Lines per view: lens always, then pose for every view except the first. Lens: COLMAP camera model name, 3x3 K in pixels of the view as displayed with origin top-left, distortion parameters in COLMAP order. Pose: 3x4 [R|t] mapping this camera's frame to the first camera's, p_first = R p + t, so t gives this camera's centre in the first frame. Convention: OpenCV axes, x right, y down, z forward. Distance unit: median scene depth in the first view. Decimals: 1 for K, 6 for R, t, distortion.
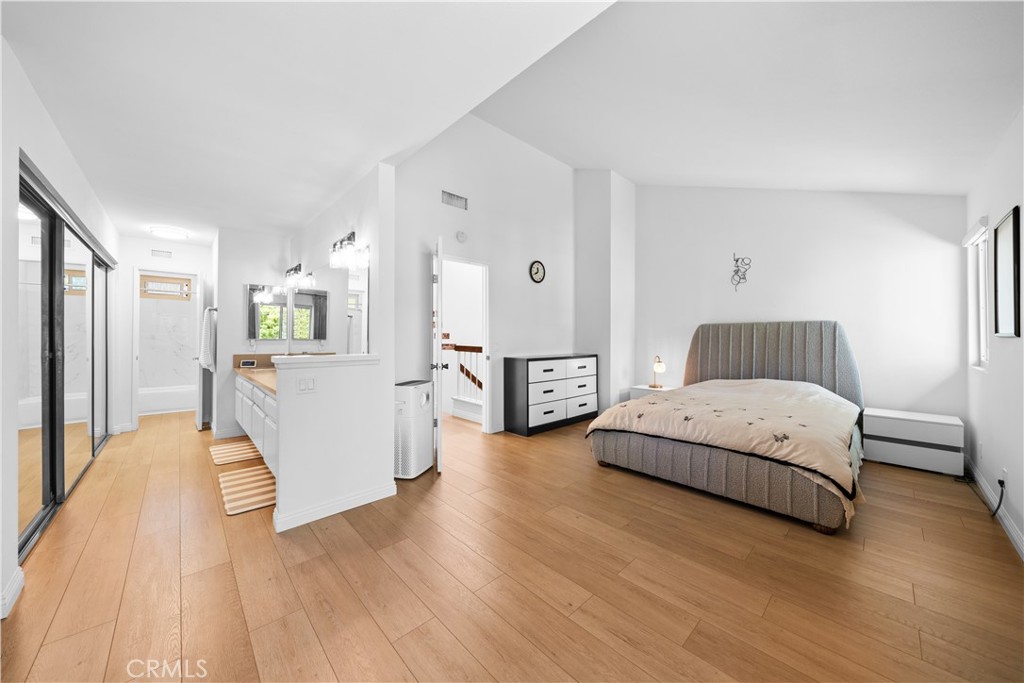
lens RADIAL K [[353.8, 0, 510.9], [0, 353.8, 338.7], [0, 0, 1]] dist [-0.000700, -0.000081]
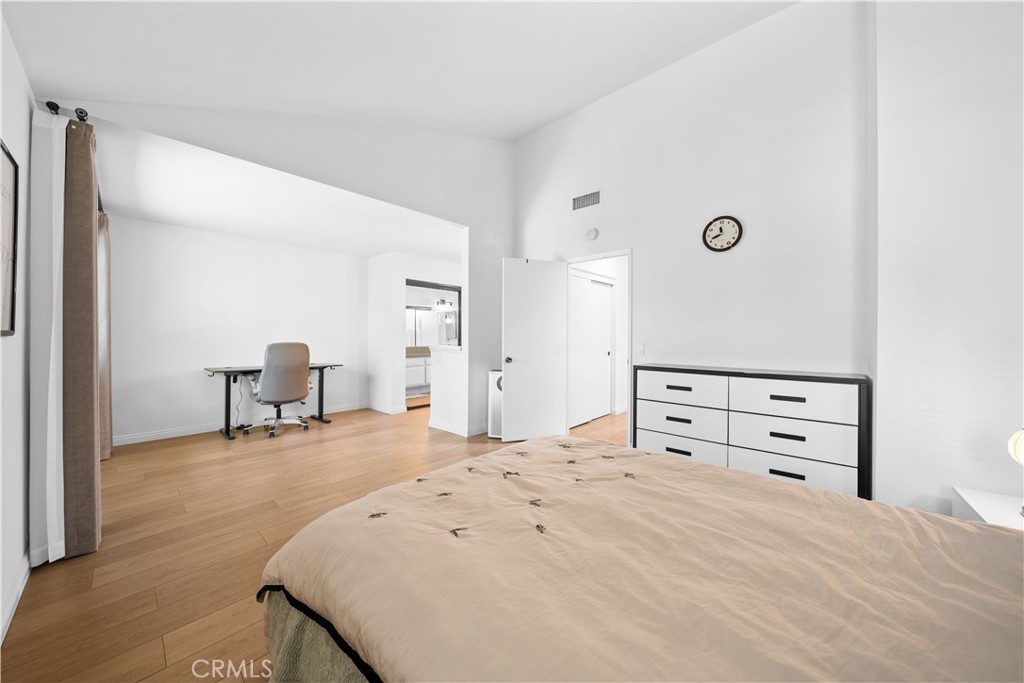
lens RADIAL K [[353.8, 0, 510.9], [0, 353.8, 338.7], [0, 0, 1]] dist [-0.000700, -0.000081]
pose [[0.077687, 0.003465, -0.996972, 0.780356], [-0.005108, 0.999982, 0.003077, -0.003009], [0.996965, 0.004853, 0.077704, 0.669369]]
